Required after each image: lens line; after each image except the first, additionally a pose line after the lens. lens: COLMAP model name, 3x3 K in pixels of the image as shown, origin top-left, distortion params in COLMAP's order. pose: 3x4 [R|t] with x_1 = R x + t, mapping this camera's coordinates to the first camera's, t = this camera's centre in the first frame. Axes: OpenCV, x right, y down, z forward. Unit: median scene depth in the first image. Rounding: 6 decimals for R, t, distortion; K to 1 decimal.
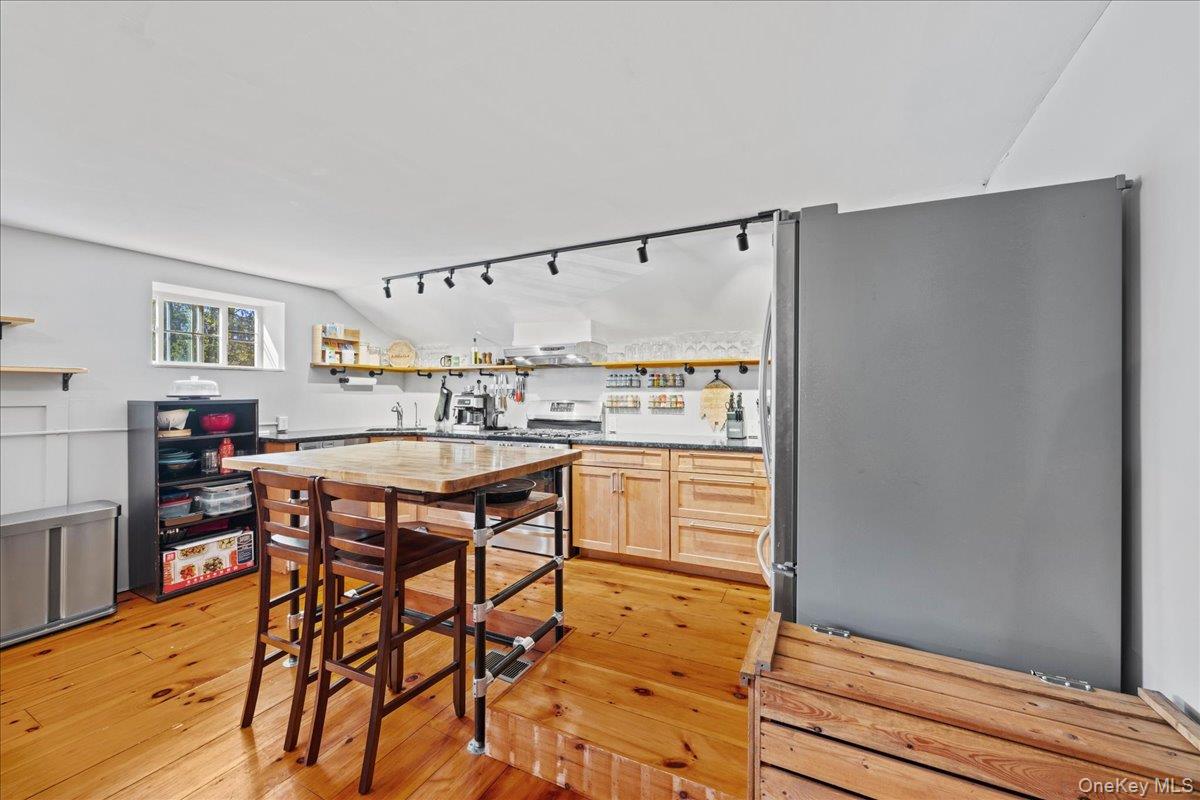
lens RADIAL K [[464.1, 0, 600.0], [0, 464.1, 400.0], [0, 0, 1]] dist [0.000289, 0.000002]
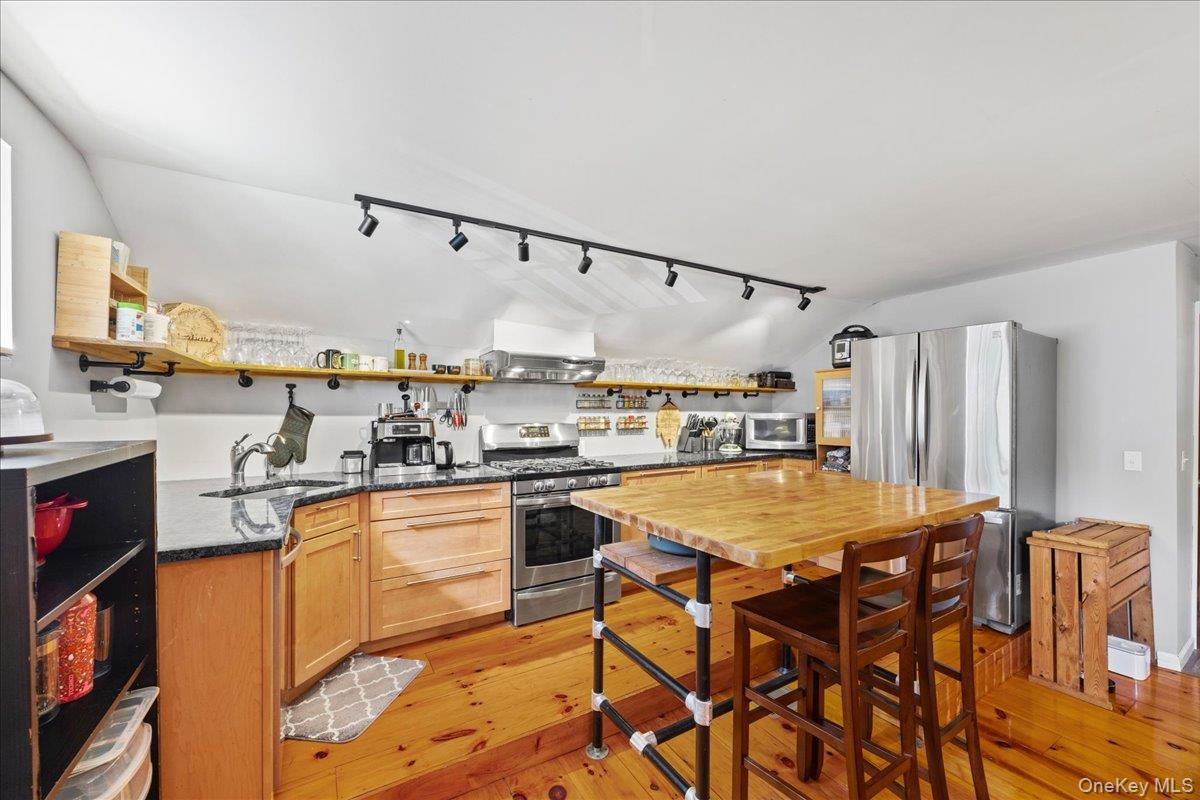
lens RADIAL K [[464.1, 0, 600.0], [0, 464.1, 400.0], [0, 0, 1]] dist [0.000289, 0.000002]
pose [[0.532326, 0.017879, 0.846351, -0.754854], [0.006363, 0.999664, -0.025120, -0.020403], [-0.846516, 0.018757, 0.532033, 0.493917]]
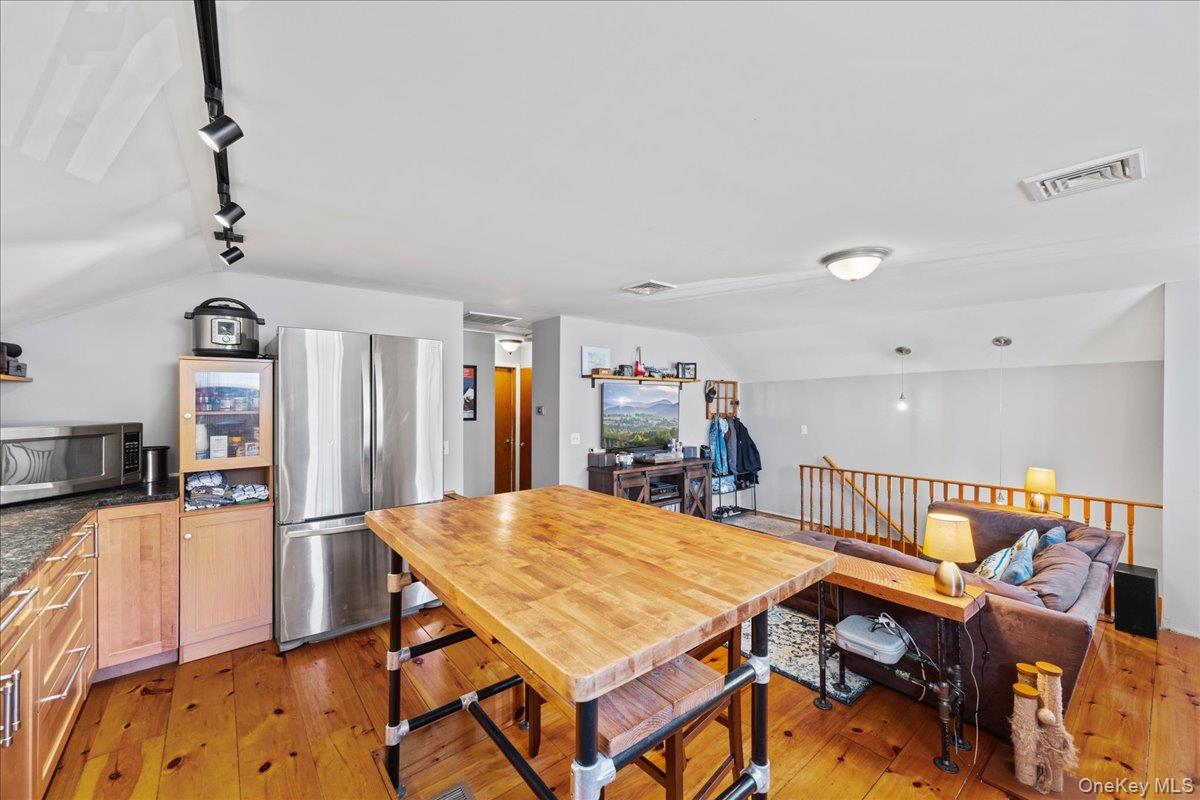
lens RADIAL K [[464.1, 0, 600.0], [0, 464.1, 400.0], [0, 0, 1]] dist [0.000289, 0.000002]
pose [[-0.912170, -0.007900, 0.409736, -0.437676], [-0.003956, 0.999937, 0.010474, -0.056095], [-0.409793, 0.007933, -0.912144, 0.967500]]
